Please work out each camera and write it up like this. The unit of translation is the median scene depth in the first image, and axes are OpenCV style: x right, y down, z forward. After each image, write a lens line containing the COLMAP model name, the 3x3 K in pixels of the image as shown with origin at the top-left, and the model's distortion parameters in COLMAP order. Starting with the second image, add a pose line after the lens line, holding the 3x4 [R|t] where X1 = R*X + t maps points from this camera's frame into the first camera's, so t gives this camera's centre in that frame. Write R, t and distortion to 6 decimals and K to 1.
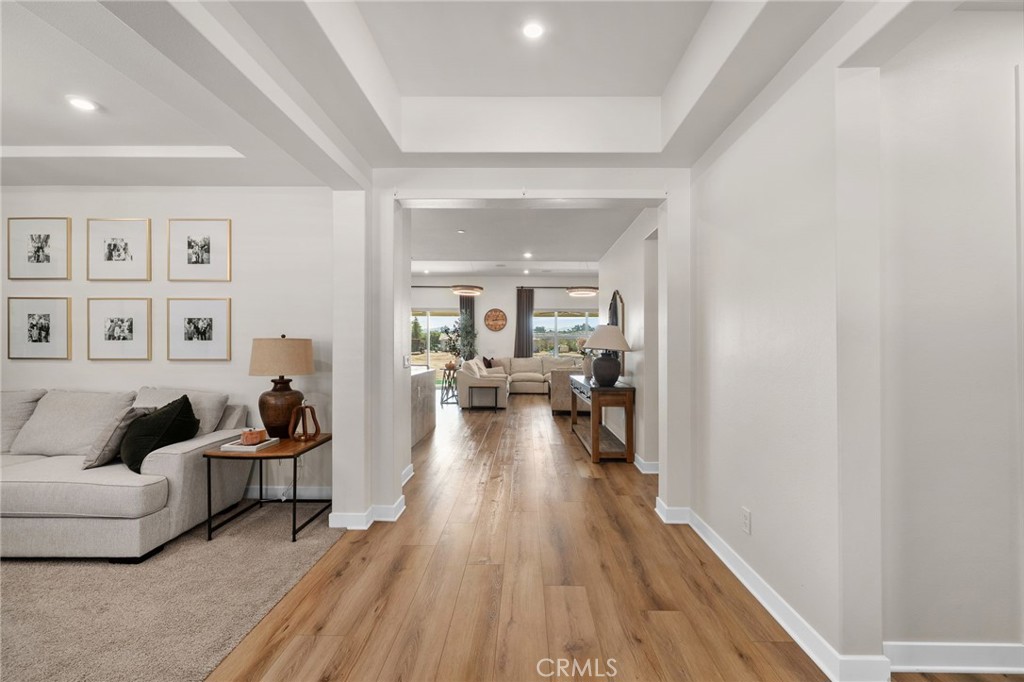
lens RADIAL K [[454.8, 0, 511.2], [0, 454.8, 342.1], [0, 0, 1]] dist [0.003552, 0.000774]
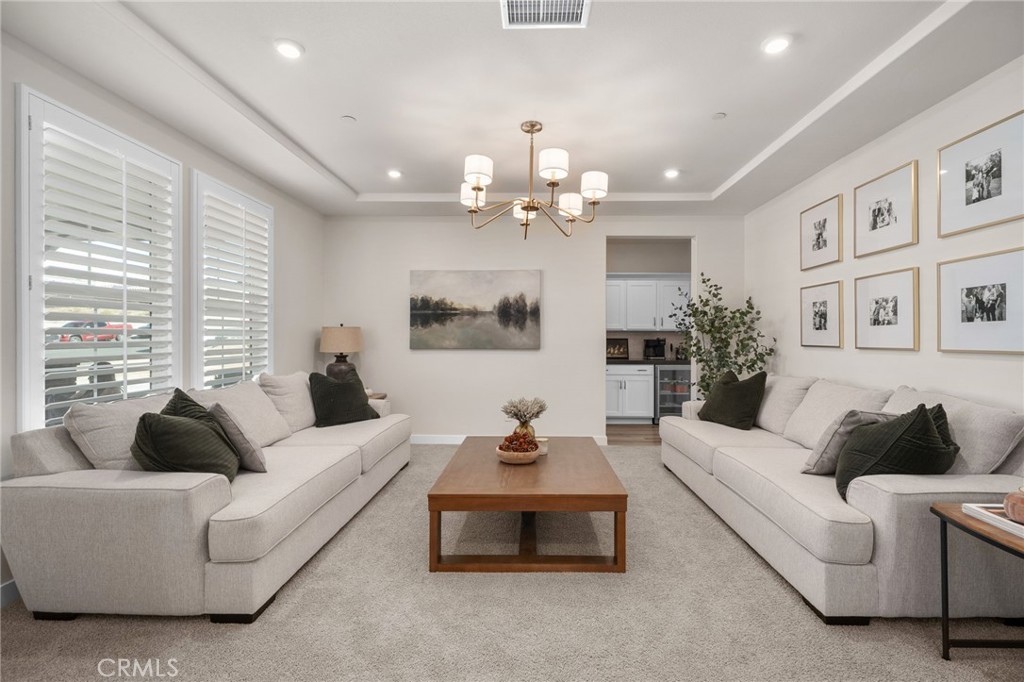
lens RADIAL K [[454.8, 0, 511.0], [0, 454.8, 337.9], [0, 0, 1]] dist [0.003552, 0.000774]
pose [[0.018131, -0.001643, -0.999834, -0.064235], [0.003304, 0.999993, -0.001584, 0.017849], [0.999830, -0.003275, 0.018137, 0.332986]]
